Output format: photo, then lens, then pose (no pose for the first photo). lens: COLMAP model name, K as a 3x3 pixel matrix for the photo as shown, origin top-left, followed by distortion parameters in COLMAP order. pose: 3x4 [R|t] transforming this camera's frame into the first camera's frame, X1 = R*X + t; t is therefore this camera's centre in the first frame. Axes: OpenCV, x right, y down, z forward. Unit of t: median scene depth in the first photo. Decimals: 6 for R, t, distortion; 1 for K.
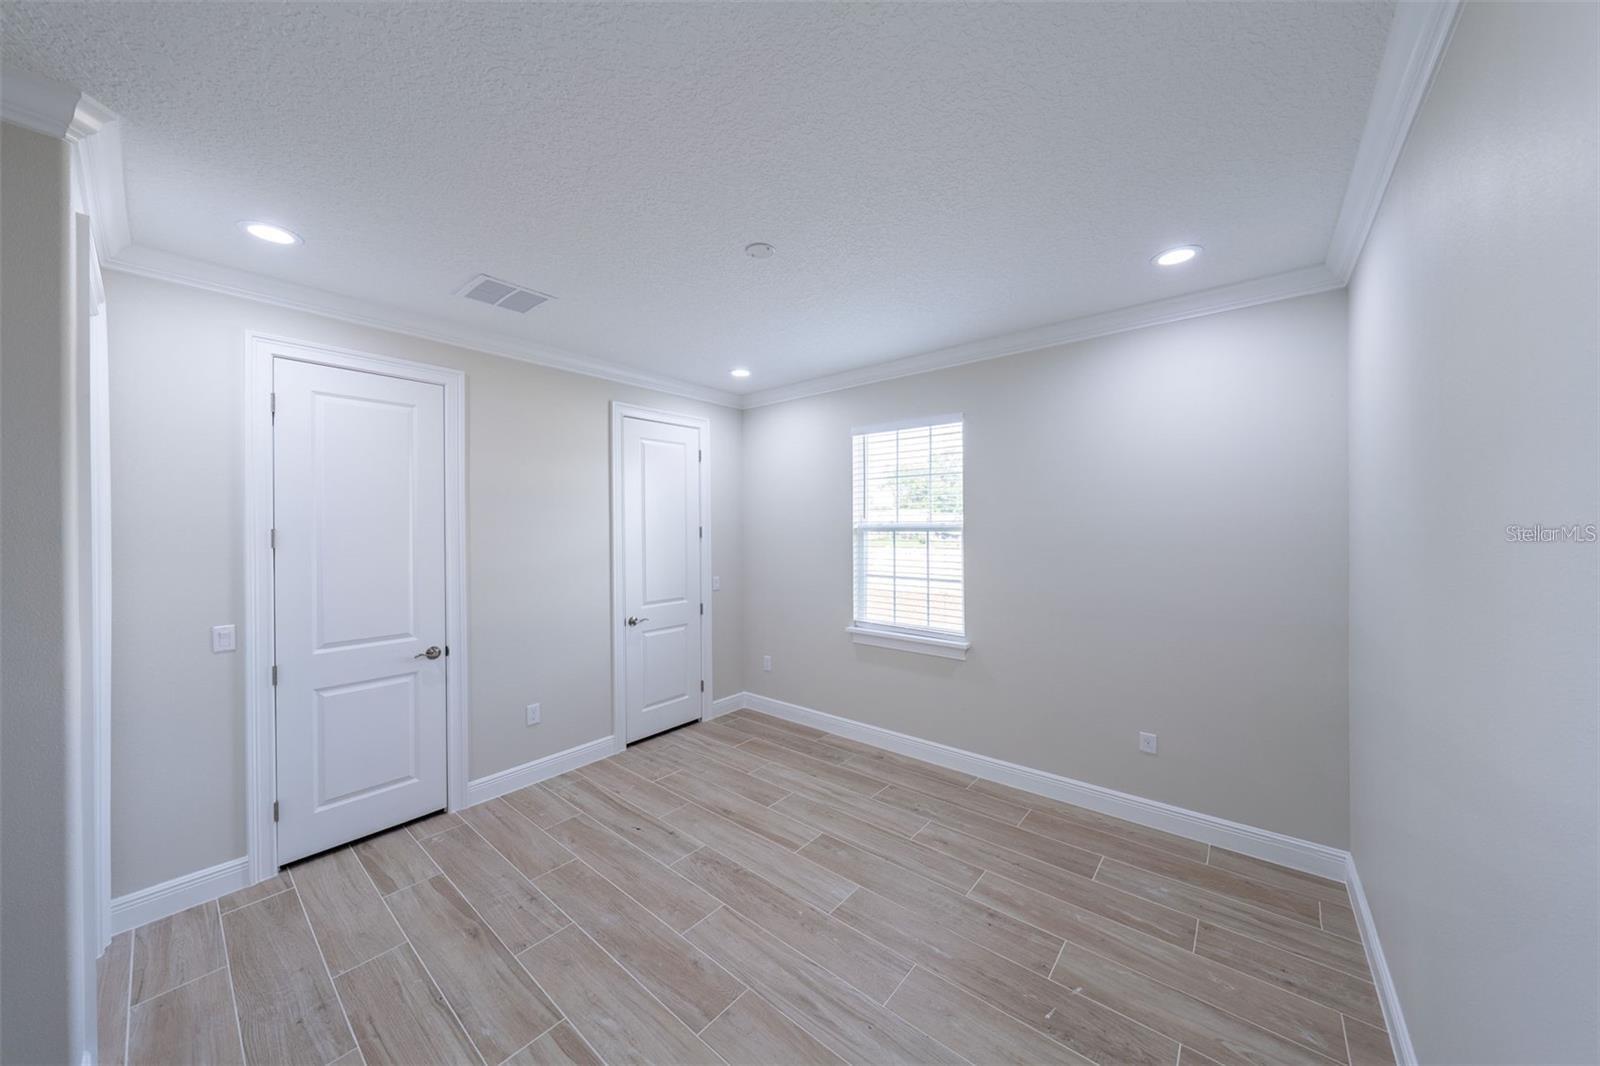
lens RADIAL K [[547.5, 0, 793.2], [0, 547.5, 531.5], [0, 0, 1]] dist [-0.002479, 0.000336]
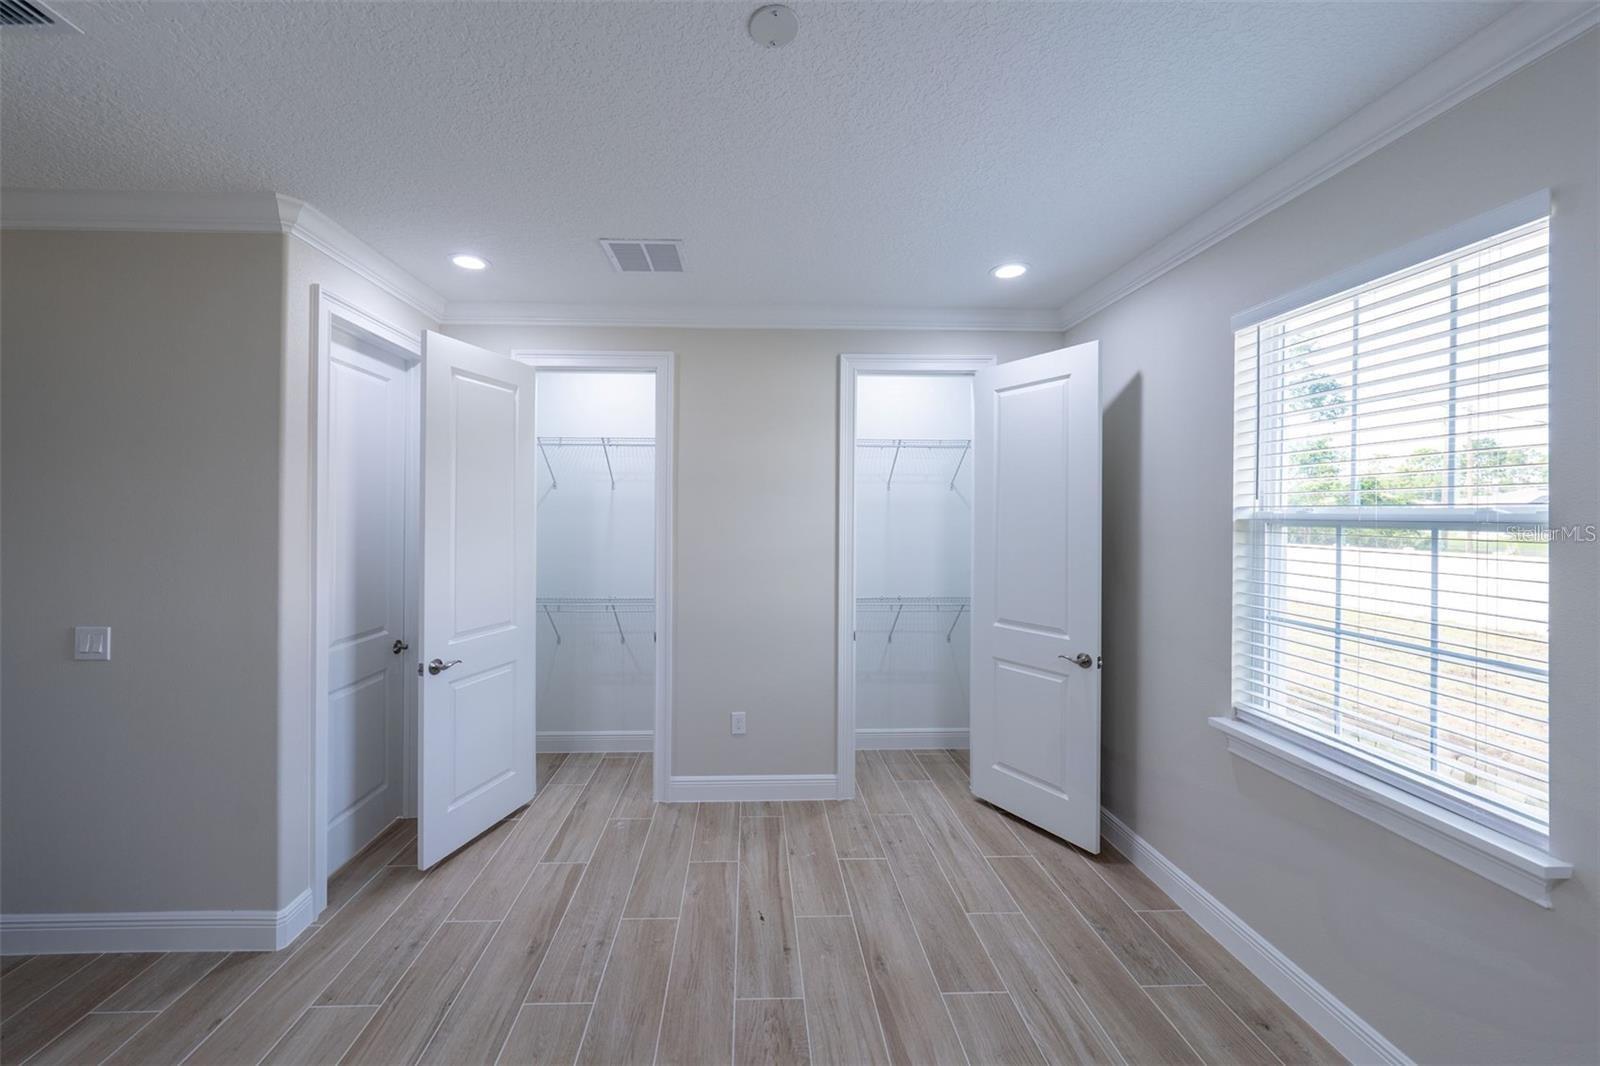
lens RADIAL K [[588.2, 0, 760.6], [0, 588.2, 516.8], [0, 0, 1]] dist [-0.002289, -0.000028]
pose [[0.666058, 0.011762, -0.745808, 0.255837], [-0.013679, 0.999900, 0.003553, -0.005384], [0.745775, 0.007835, 0.666152, 0.384006]]
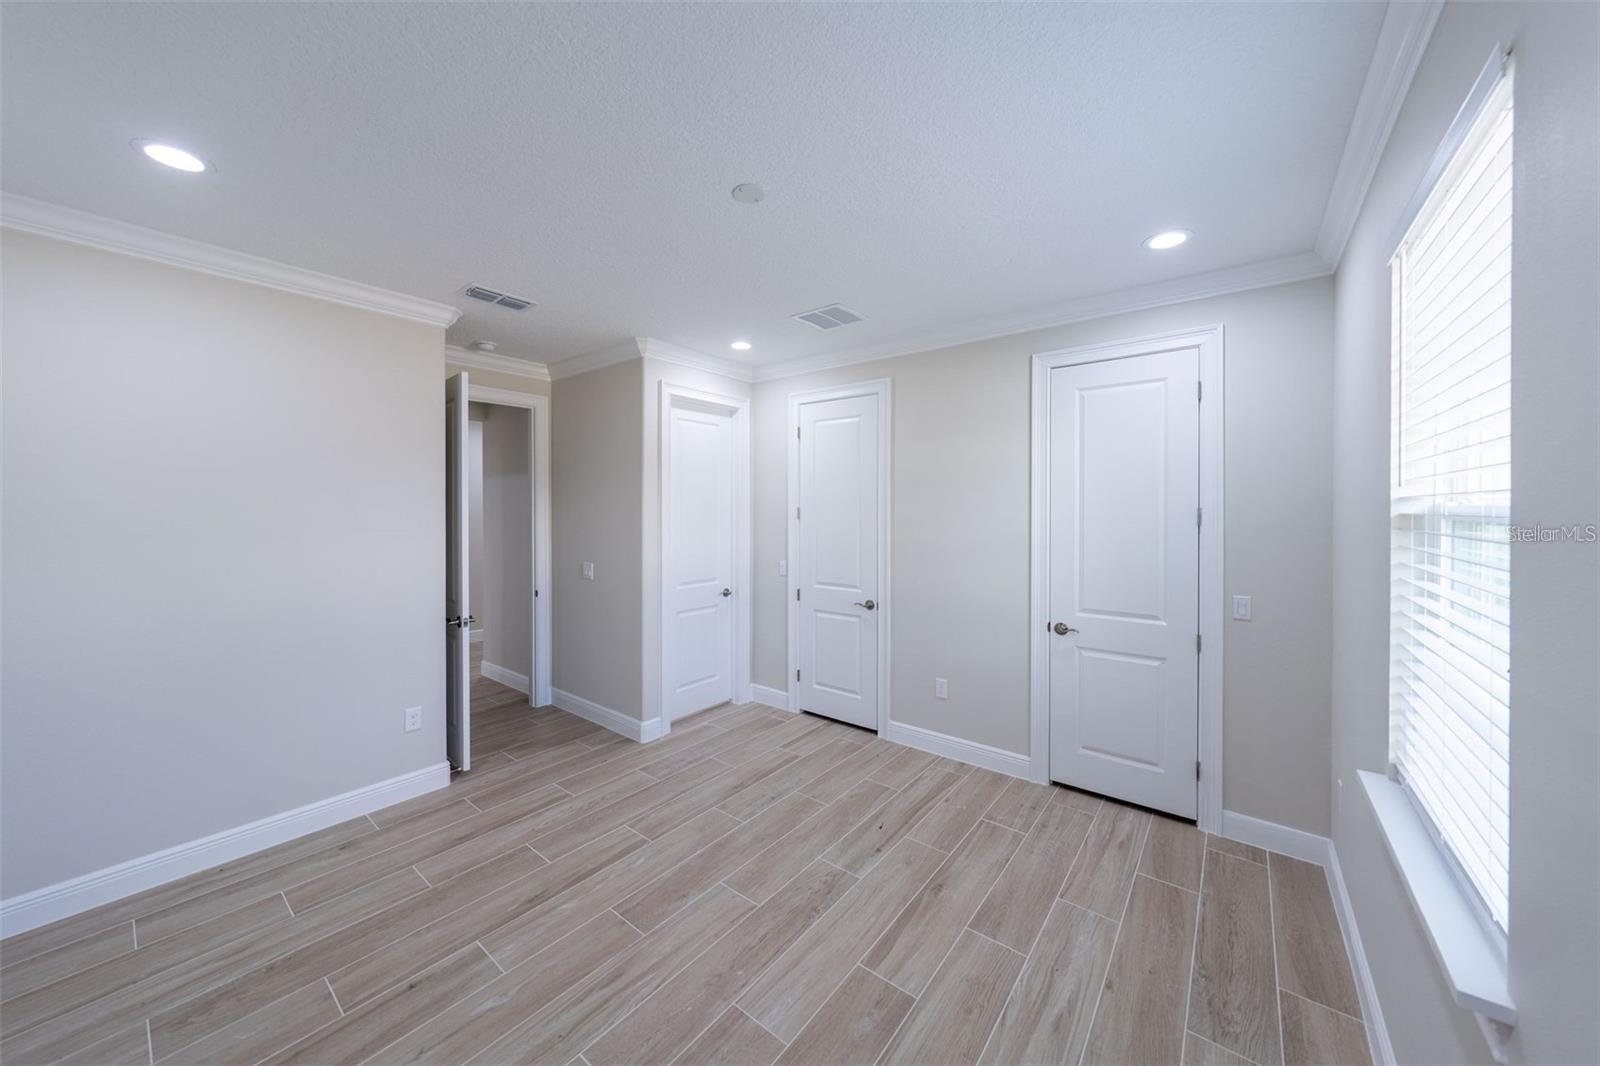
lens RADIAL K [[547.5, 0, 792.7], [0, 547.5, 514.7], [0, 0, 1]] dist [-0.002479, 0.000336]
pose [[0.037506, 0.017514, -0.999143, 0.537569], [-0.011400, 0.999789, 0.017097, -0.008512], [0.999231, 0.010749, 0.037698, 0.672740]]
